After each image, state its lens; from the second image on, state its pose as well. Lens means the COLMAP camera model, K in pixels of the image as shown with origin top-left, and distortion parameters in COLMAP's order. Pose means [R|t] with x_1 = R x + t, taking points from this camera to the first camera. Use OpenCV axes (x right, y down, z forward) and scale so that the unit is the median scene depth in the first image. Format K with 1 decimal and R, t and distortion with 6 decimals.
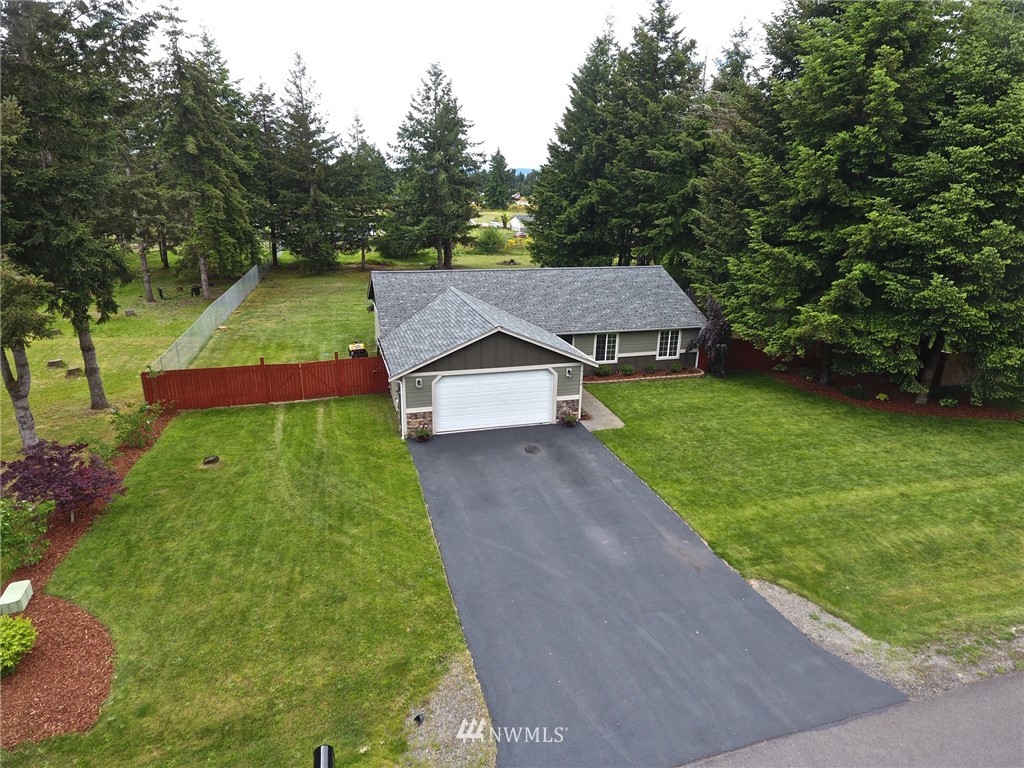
lens RADIAL K [[602.6, 0, 508.9], [0, 602.6, 381.5], [0, 0, 1]] dist [-0.004624, 0.000872]
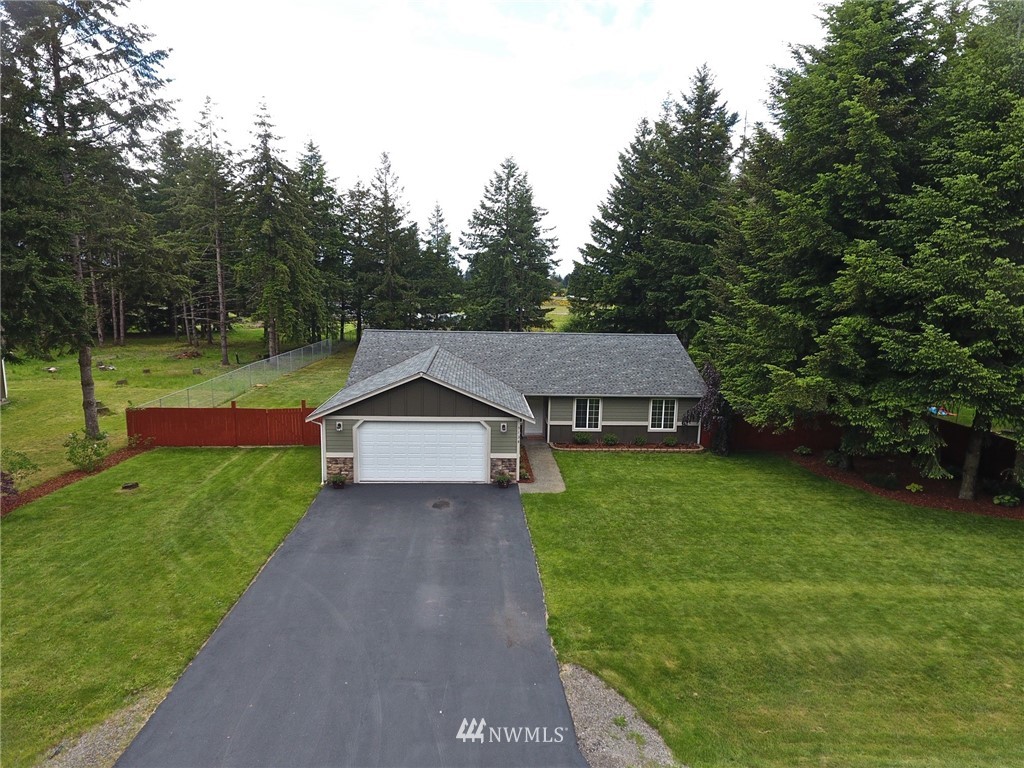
lens RADIAL K [[602.6, 0, 507.5], [0, 602.6, 381.9], [0, 0, 1]] dist [-0.004624, 0.000872]
pose [[0.974451, 0.037349, -0.221471, 0.296619], [-0.072054, 0.985941, -0.150761, 0.052778], [0.212726, 0.162868, 0.963443, 0.095262]]
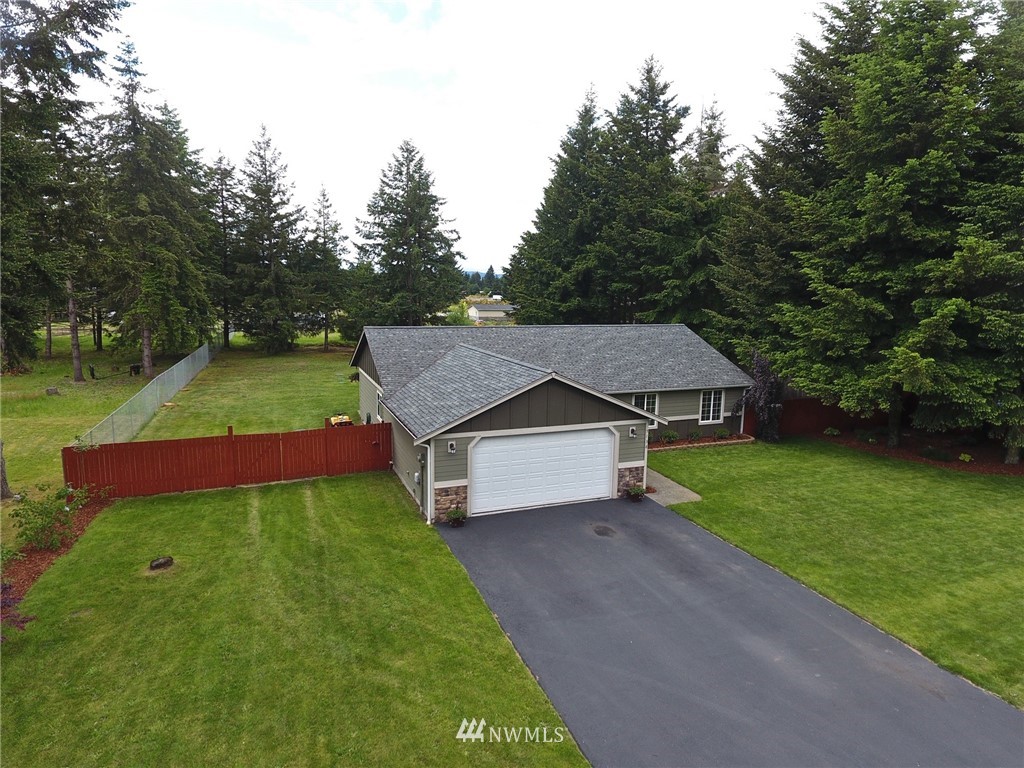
lens RADIAL K [[602.6, 0, 509.6], [0, 602.6, 382.1], [0, 0, 1]] dist [-0.004624, 0.000872]
pose [[0.995537, -0.016217, 0.092965, -0.131181], [0.030693, 0.987206, -0.156470, 0.038084], [-0.089238, 0.158625, 0.983298, 0.210491]]
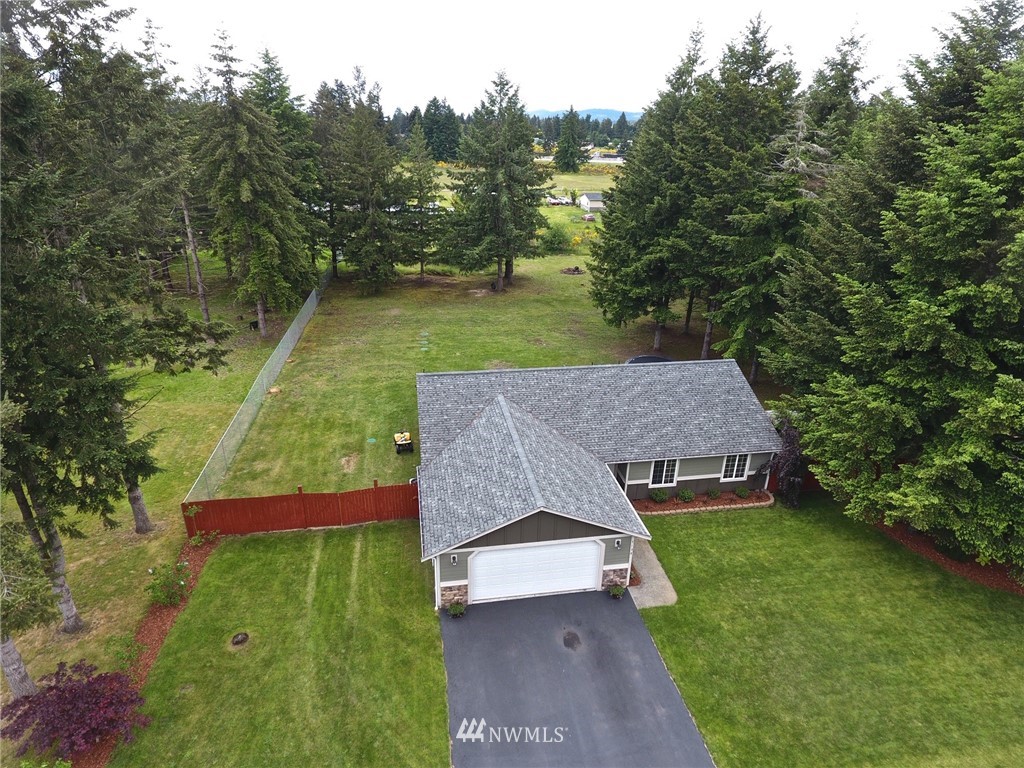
lens RADIAL K [[602.6, 0, 507.9], [0, 602.6, 381.1], [0, 0, 1]] dist [-0.004624, 0.000872]
pose [[0.993343, 0.045491, -0.105833, 0.018610], [-0.036227, 0.995473, 0.087866, -0.322239], [0.109351, -0.083447, 0.990494, 0.094116]]
